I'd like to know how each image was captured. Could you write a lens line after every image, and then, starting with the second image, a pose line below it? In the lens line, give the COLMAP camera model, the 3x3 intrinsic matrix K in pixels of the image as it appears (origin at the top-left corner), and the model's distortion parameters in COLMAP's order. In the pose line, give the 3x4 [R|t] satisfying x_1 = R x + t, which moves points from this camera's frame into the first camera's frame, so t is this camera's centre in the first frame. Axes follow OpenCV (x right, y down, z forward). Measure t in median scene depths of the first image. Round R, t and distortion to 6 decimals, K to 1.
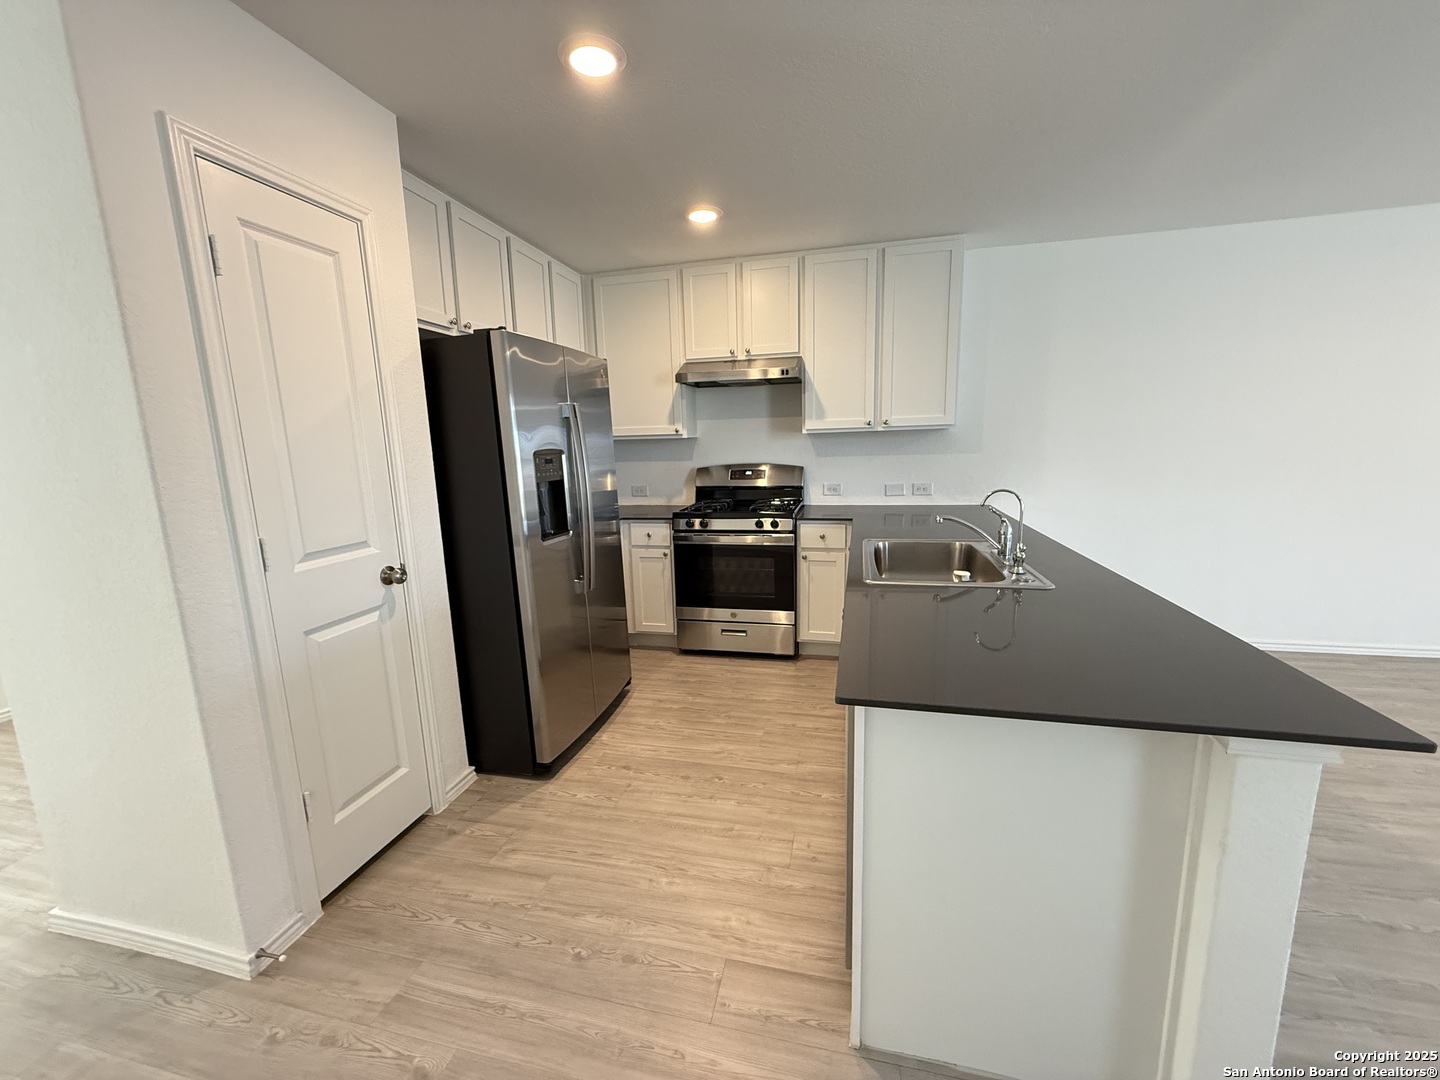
lens RADIAL K [[572.0, 0, 717.0], [0, 572.0, 540.2], [0, 0, 1]] dist [-0.002215, 0.000866]
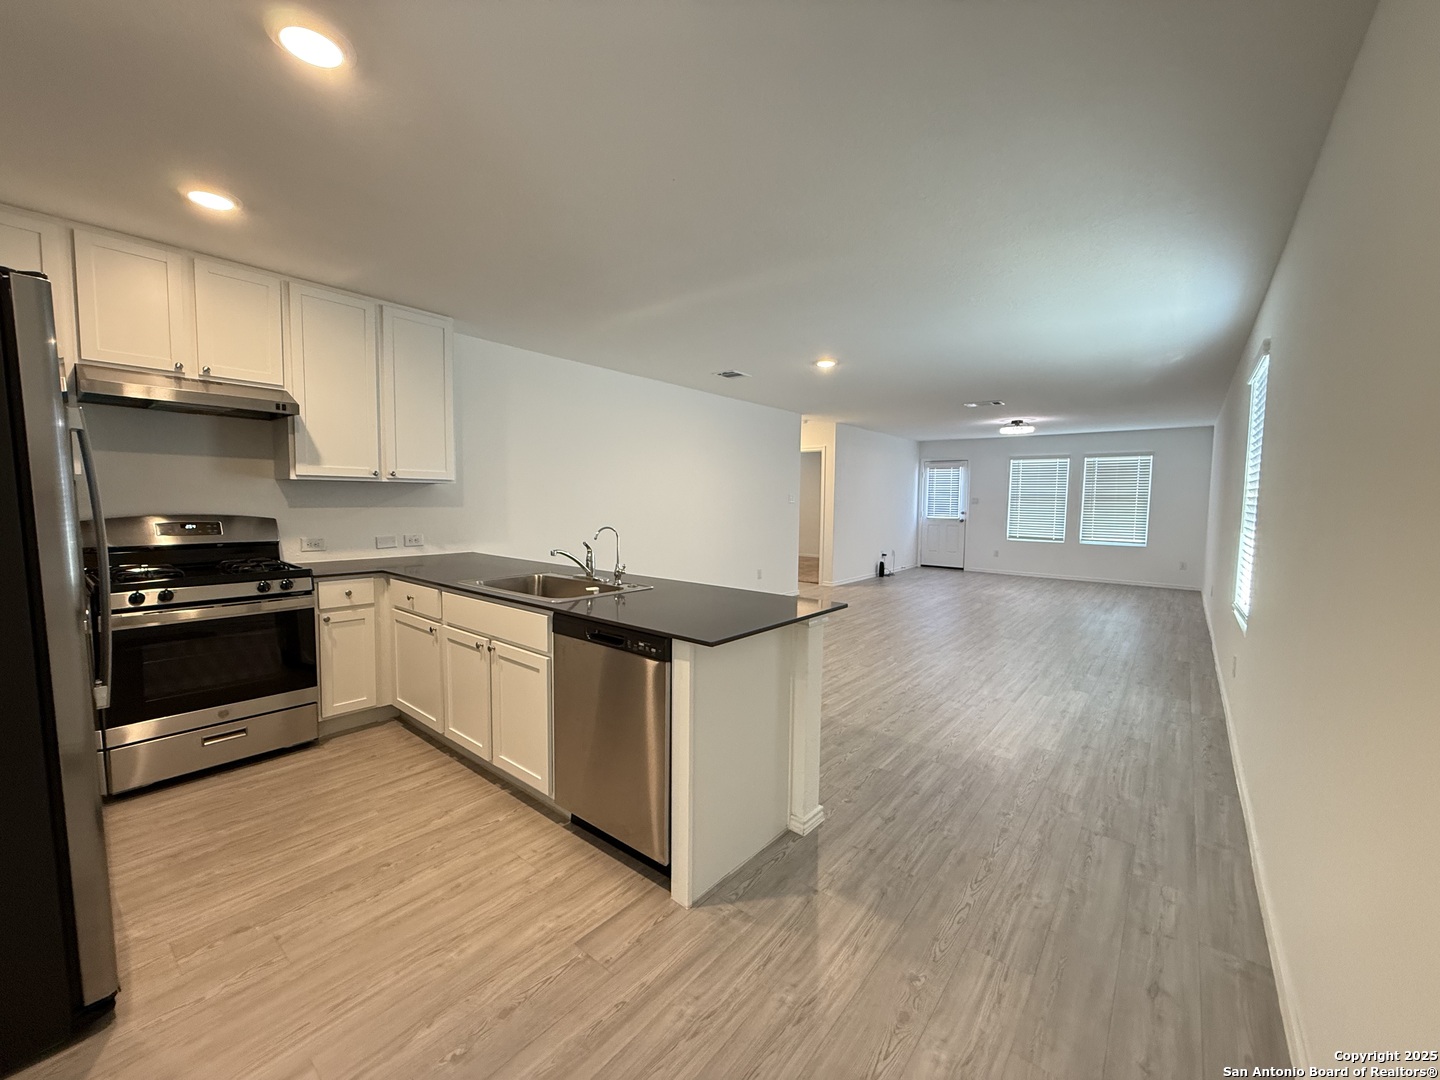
lens RADIAL K [[572.0, 0, 713.7], [0, 572.0, 540.2], [0, 0, 1]] dist [-0.002215, 0.000866]
pose [[0.436843, -0.028752, 0.899078, -0.523433], [0.127832, 0.991329, -0.030409, 0.016702], [-0.890408, 0.128215, 0.436731, 0.110384]]
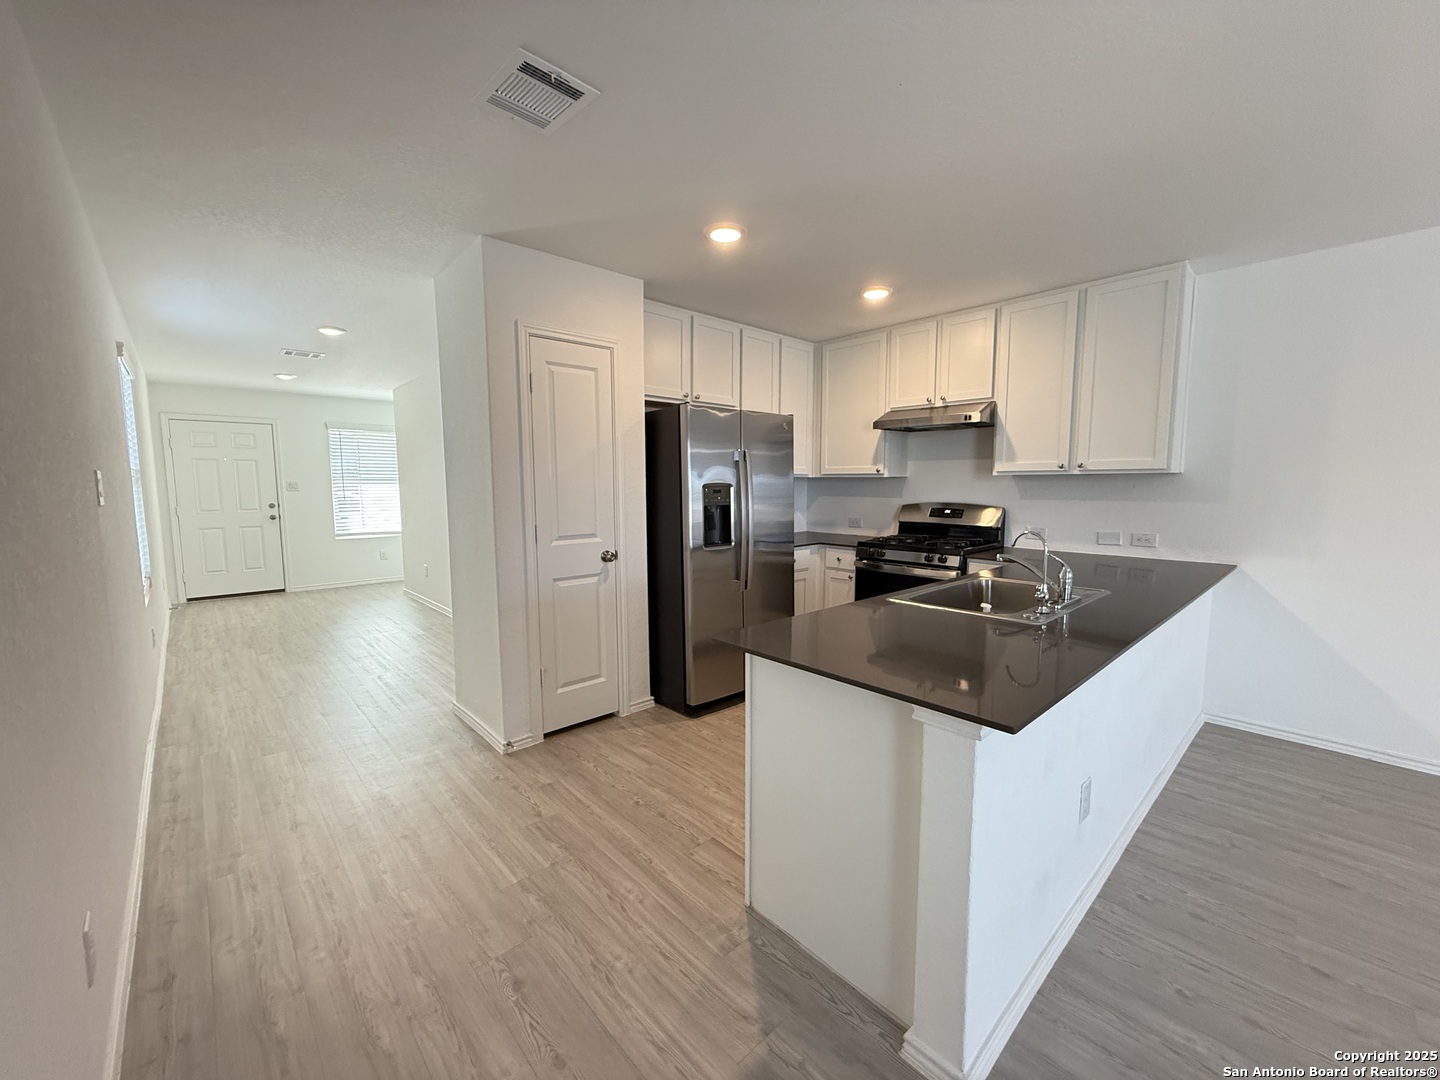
lens RADIAL K [[572.0, 0, 720.6], [0, 572.0, 540.7], [0, 0, 1]] dist [-0.002215, 0.000866]
pose [[0.832487, 0.083171, -0.547766, 0.472680], [-0.115722, 0.992964, -0.025103, 0.016342], [0.541824, 0.084286, 0.836255, -0.158659]]
